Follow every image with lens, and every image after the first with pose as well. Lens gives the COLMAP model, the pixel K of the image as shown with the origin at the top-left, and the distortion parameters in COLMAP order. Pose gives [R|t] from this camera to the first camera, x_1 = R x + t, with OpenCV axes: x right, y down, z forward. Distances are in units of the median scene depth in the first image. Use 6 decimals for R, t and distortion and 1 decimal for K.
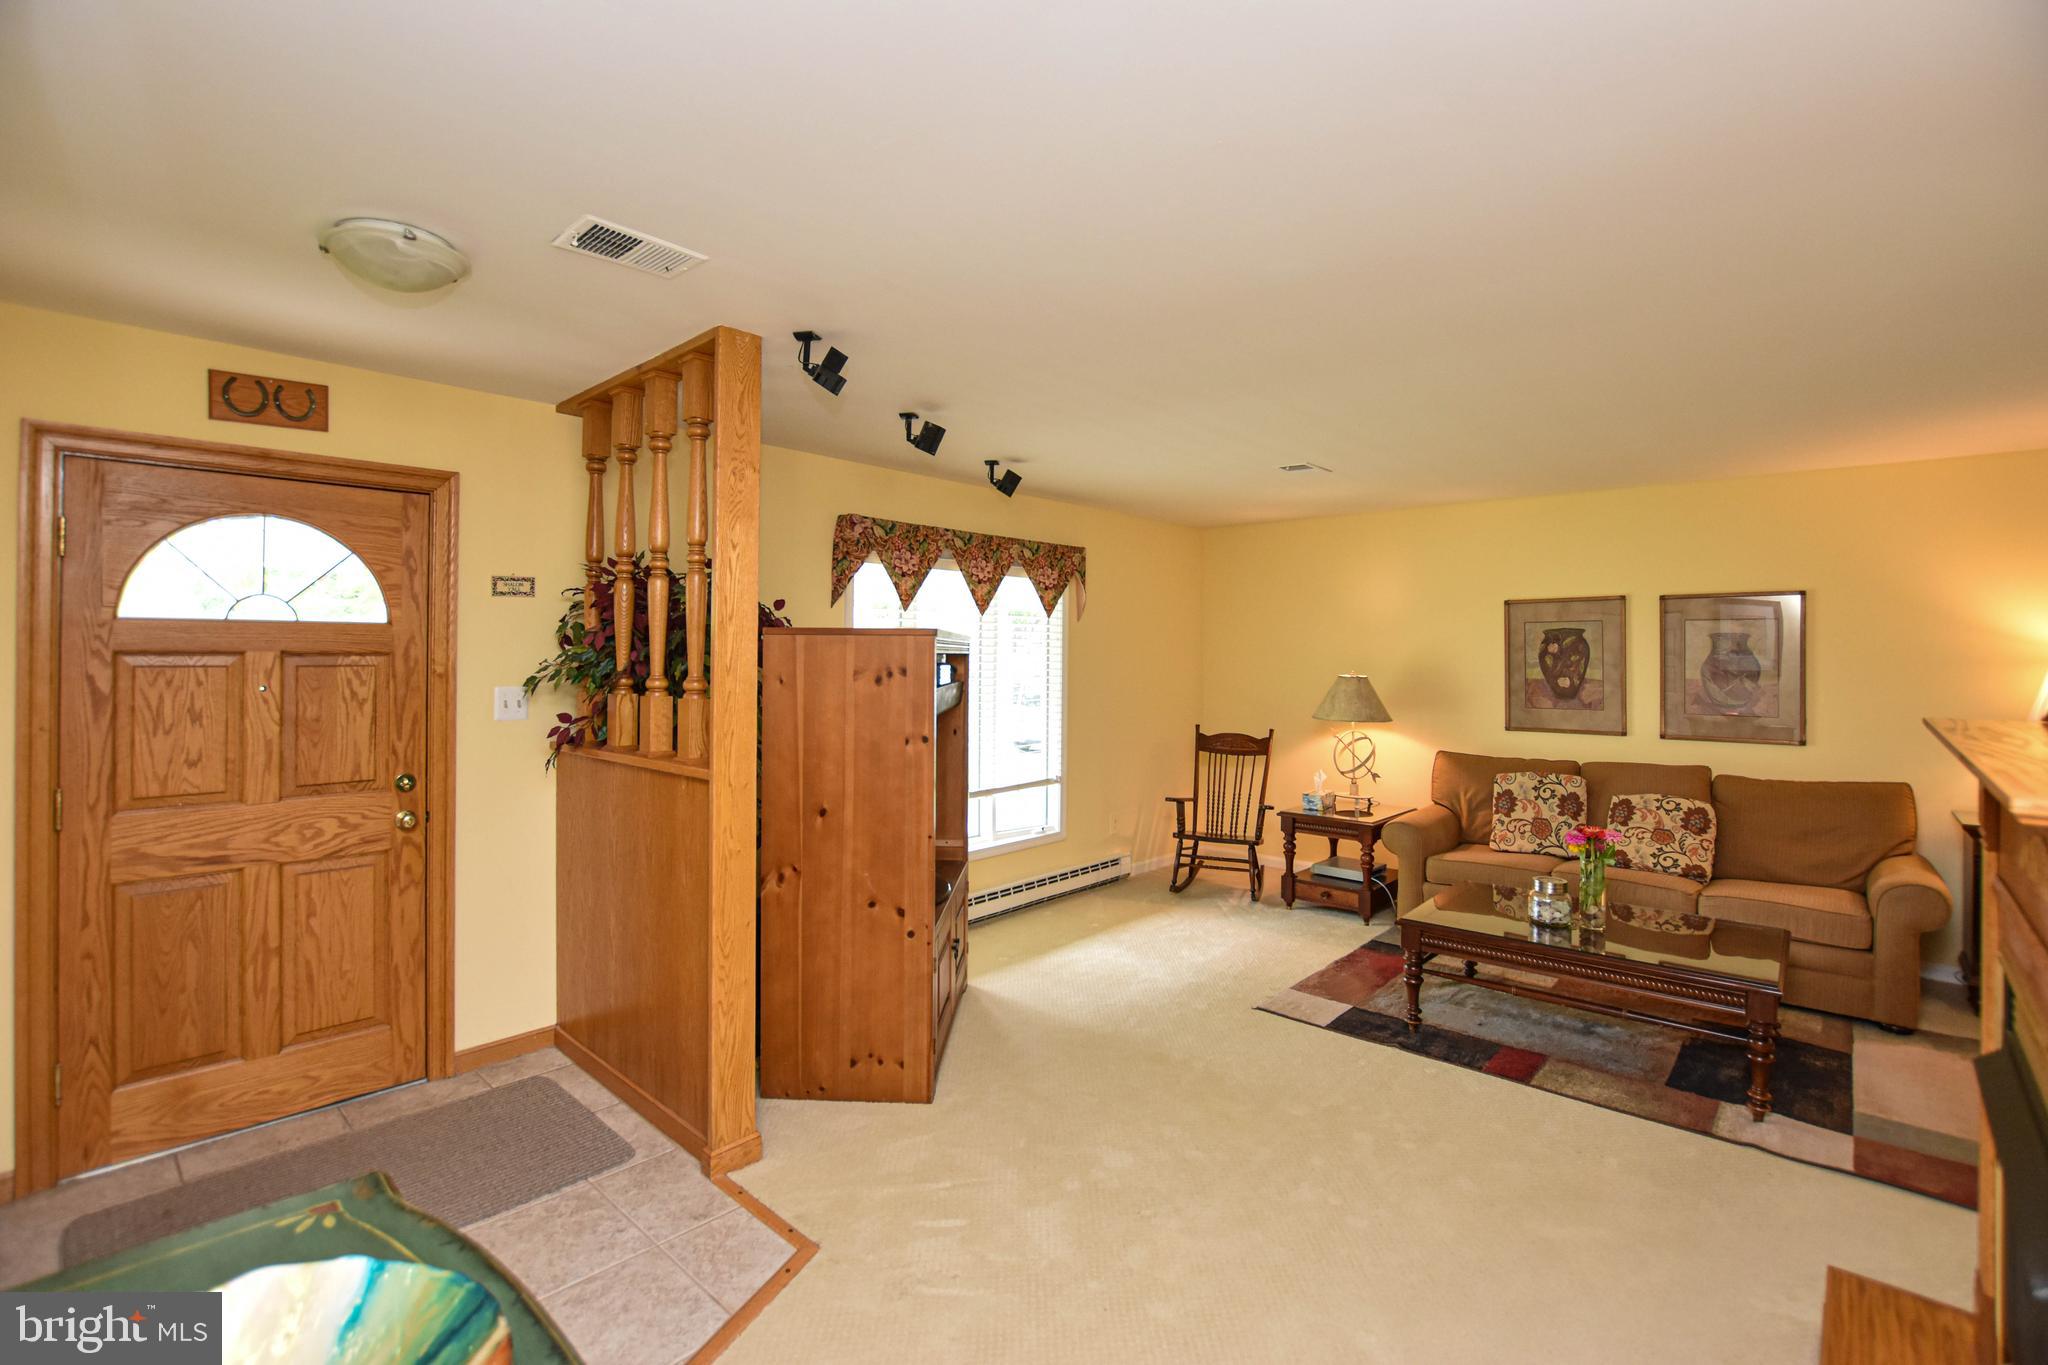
lens RADIAL K [[940.1, 0, 1039.5], [0, 940.1, 641.3], [0, 0, 1]] dist [-0.021167, 0.000692]
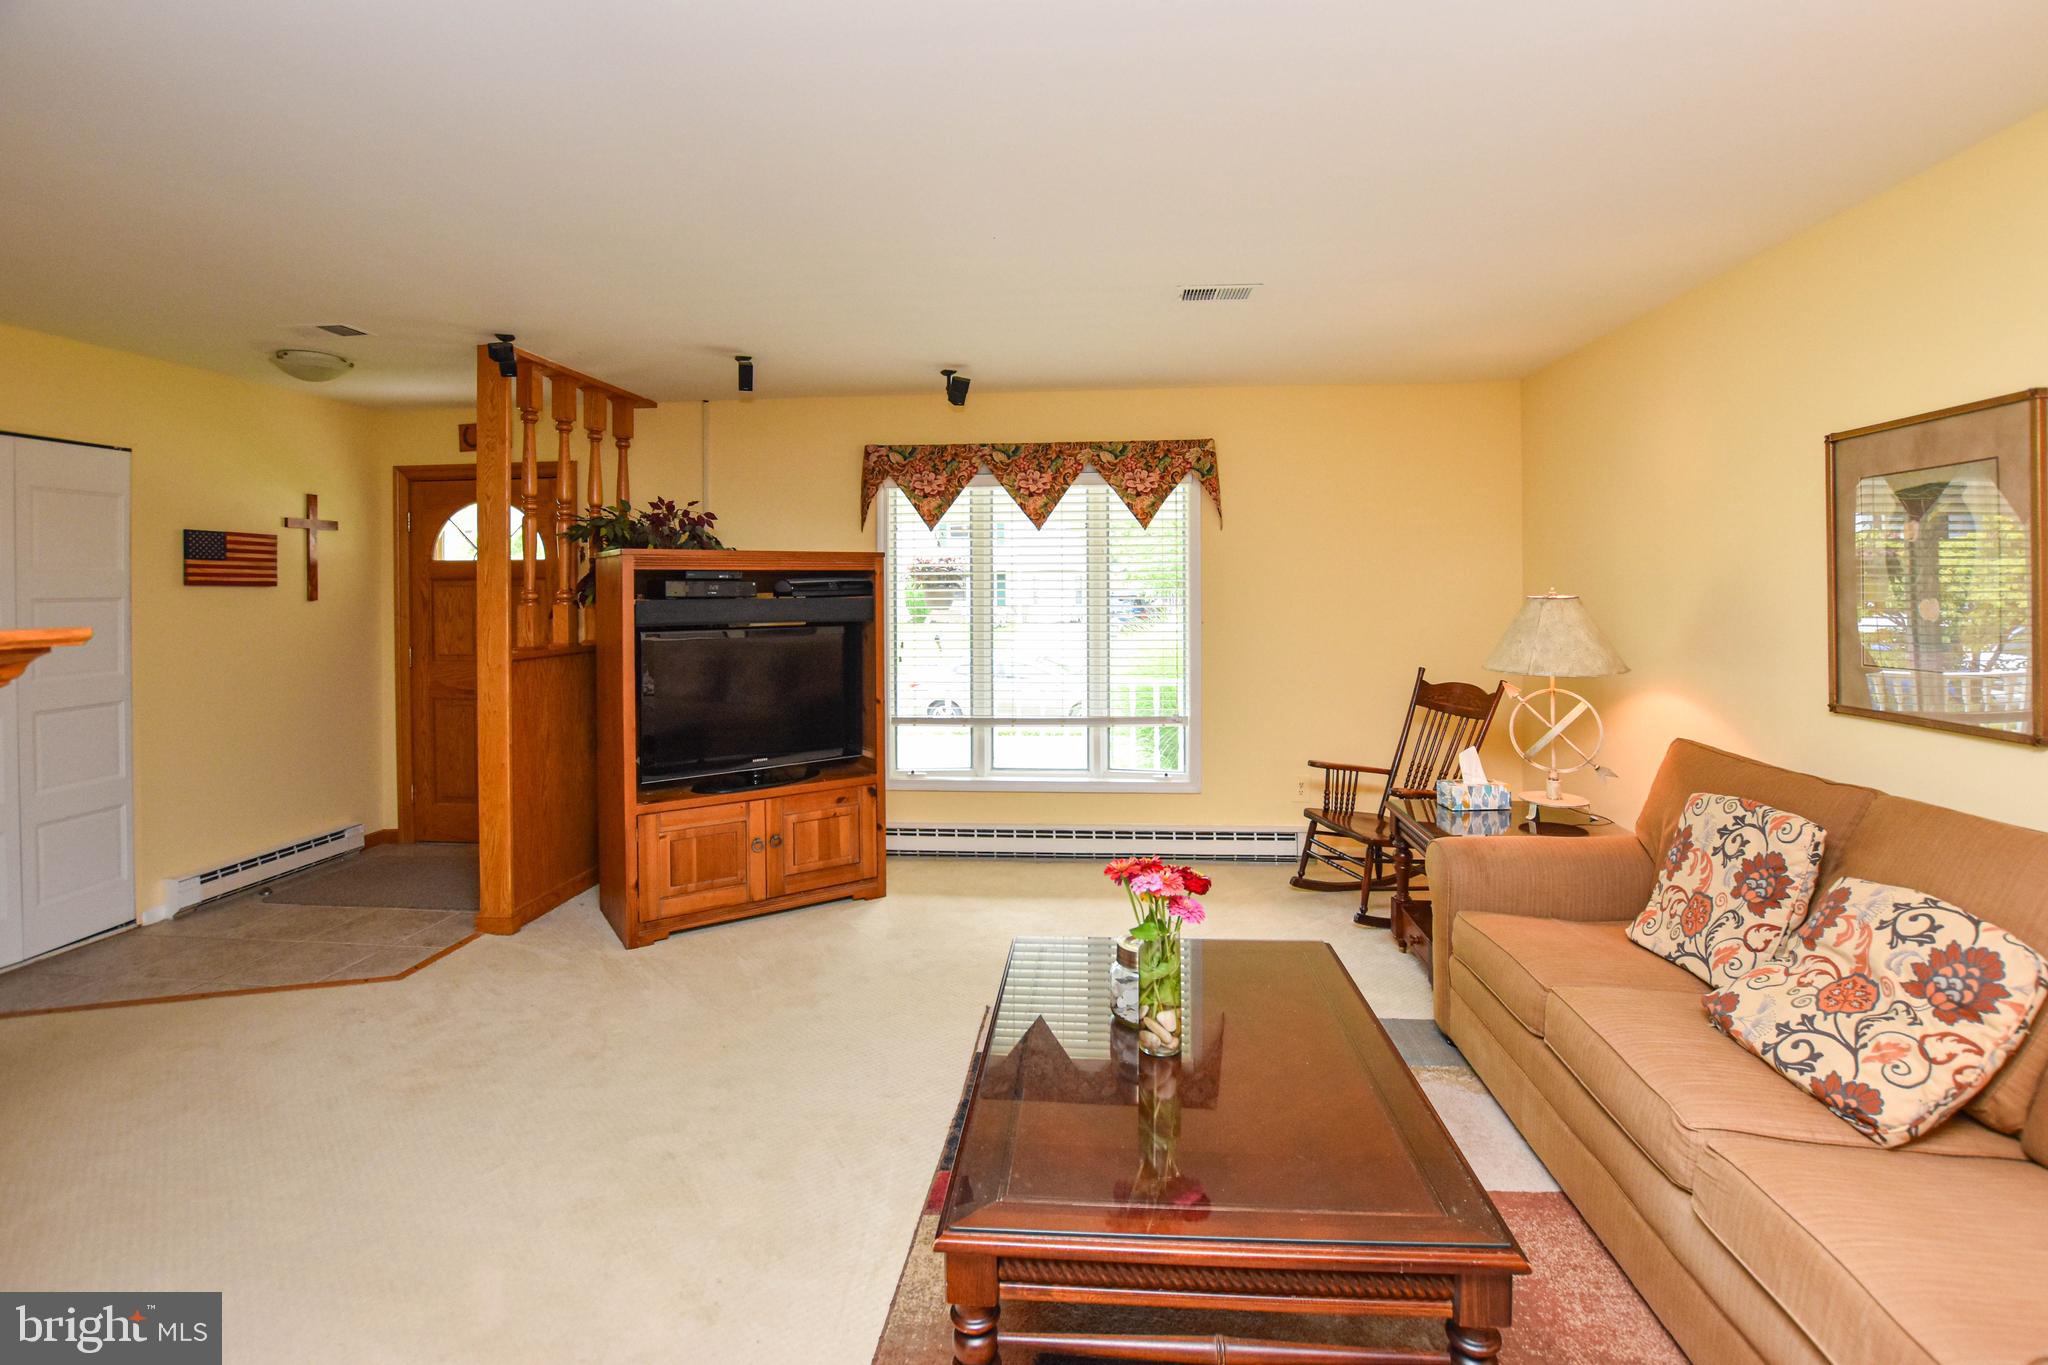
lens RADIAL K [[965.3, 0, 1046.6], [0, 965.3, 585.1], [0, 0, 1]] dist [-0.022152, 0.000611]
pose [[0.592311, -0.010506, -0.805641, 0.754017], [0.020210, 0.999794, 0.001820, 0.026265], [0.805456, -0.017360, 0.592401, 0.463263]]
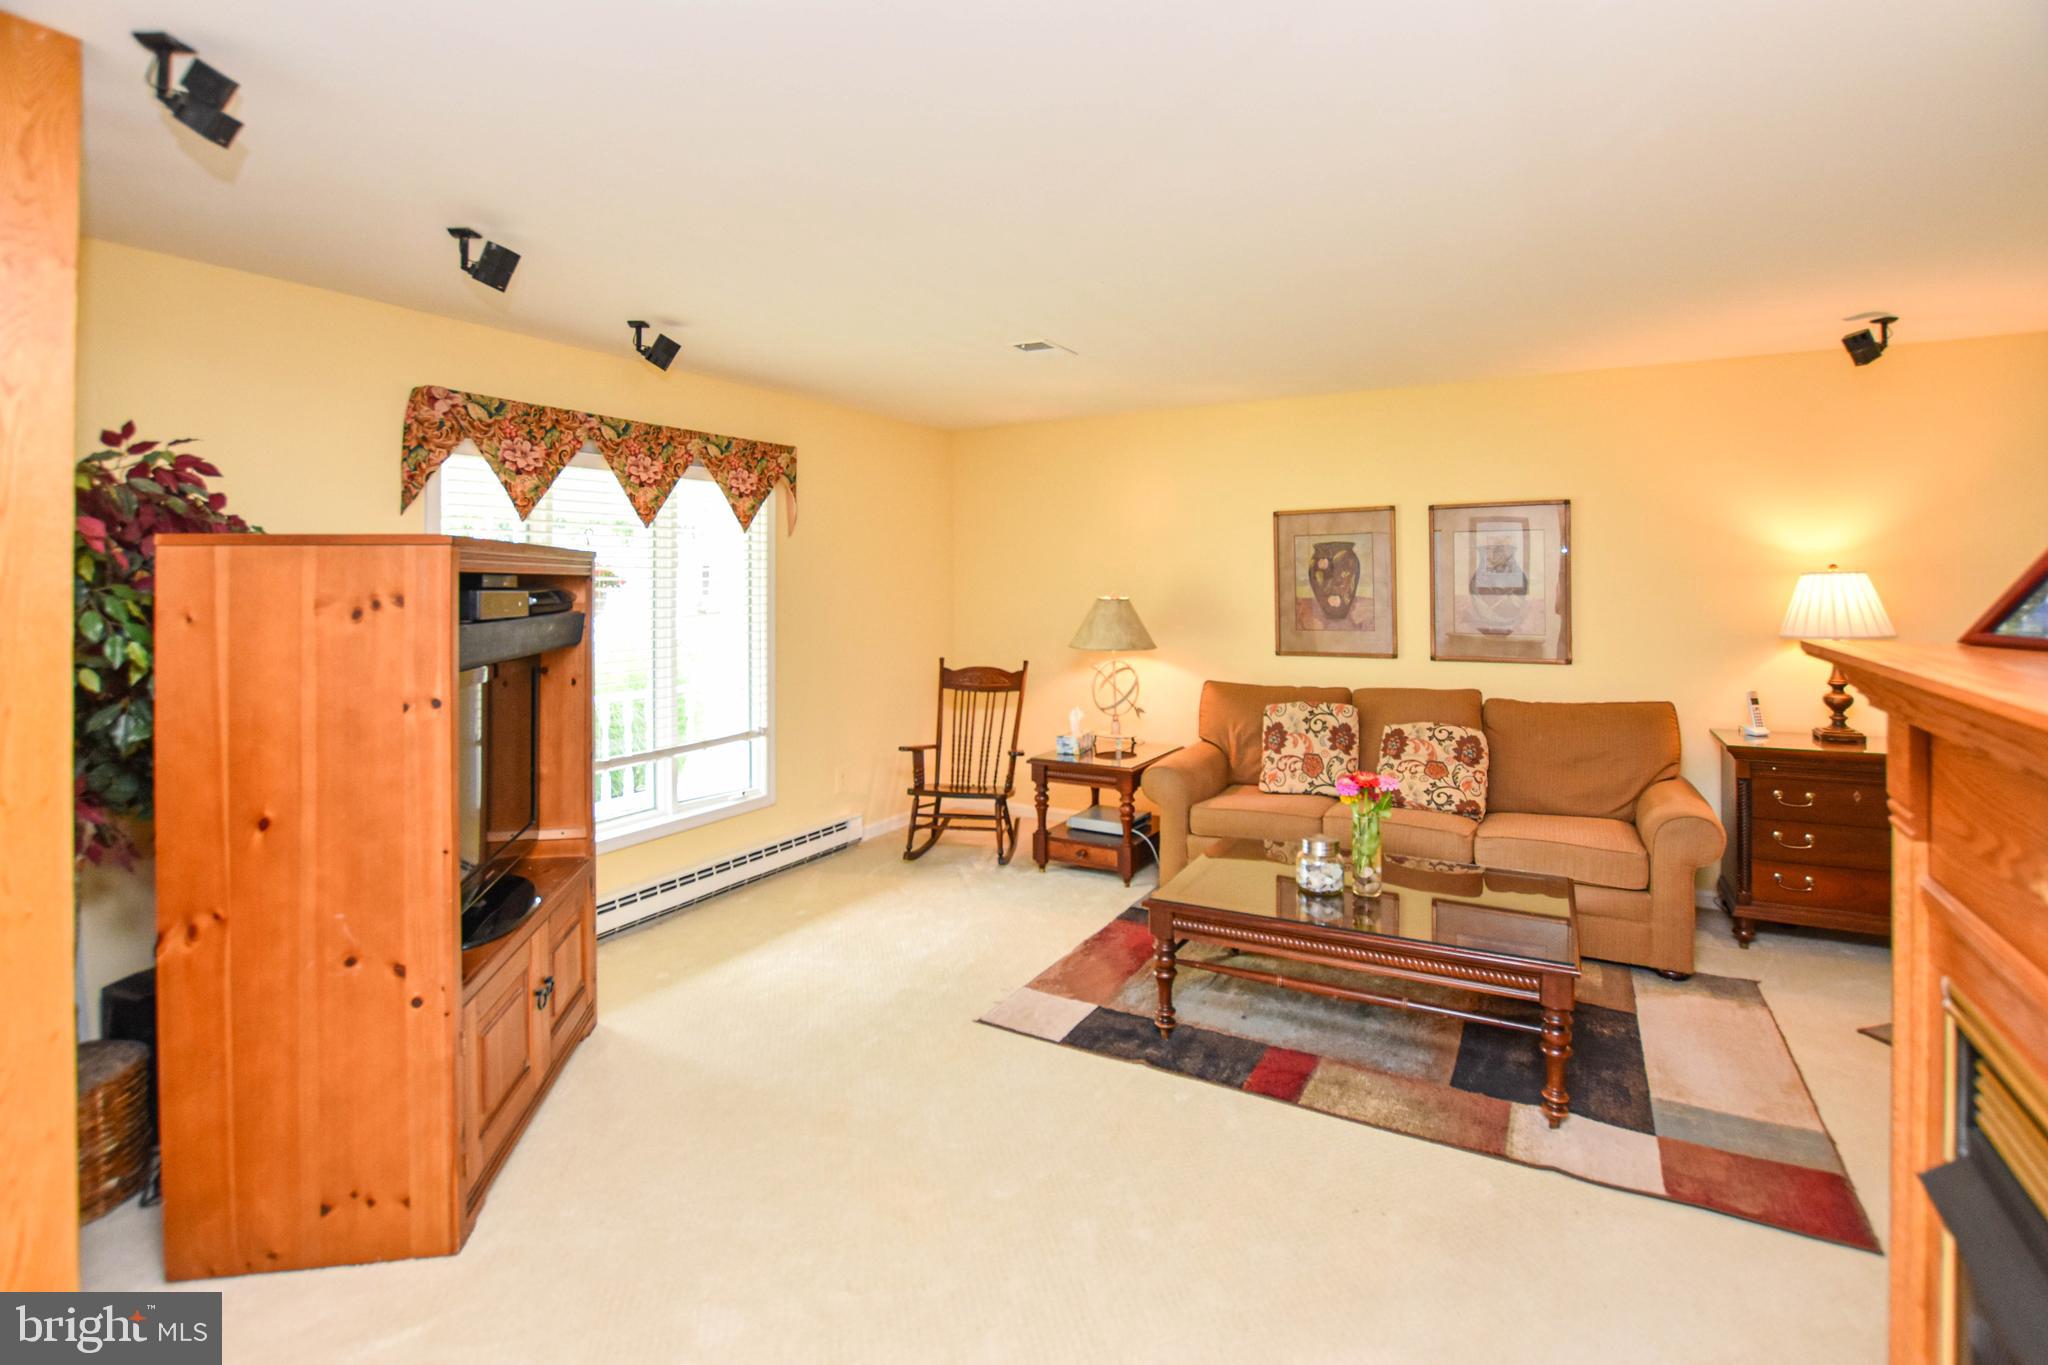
lens RADIAL K [[954.5, 0, 1046.9], [0, 954.5, 565.5], [0, 0, 1]] dist [-0.027558, 0.006954]
pose [[0.976671, -0.009349, 0.214538, 0.098957], [0.009844, 0.999951, -0.001243, 0.008320], [-0.214516, 0.003326, 0.976715, 0.170219]]
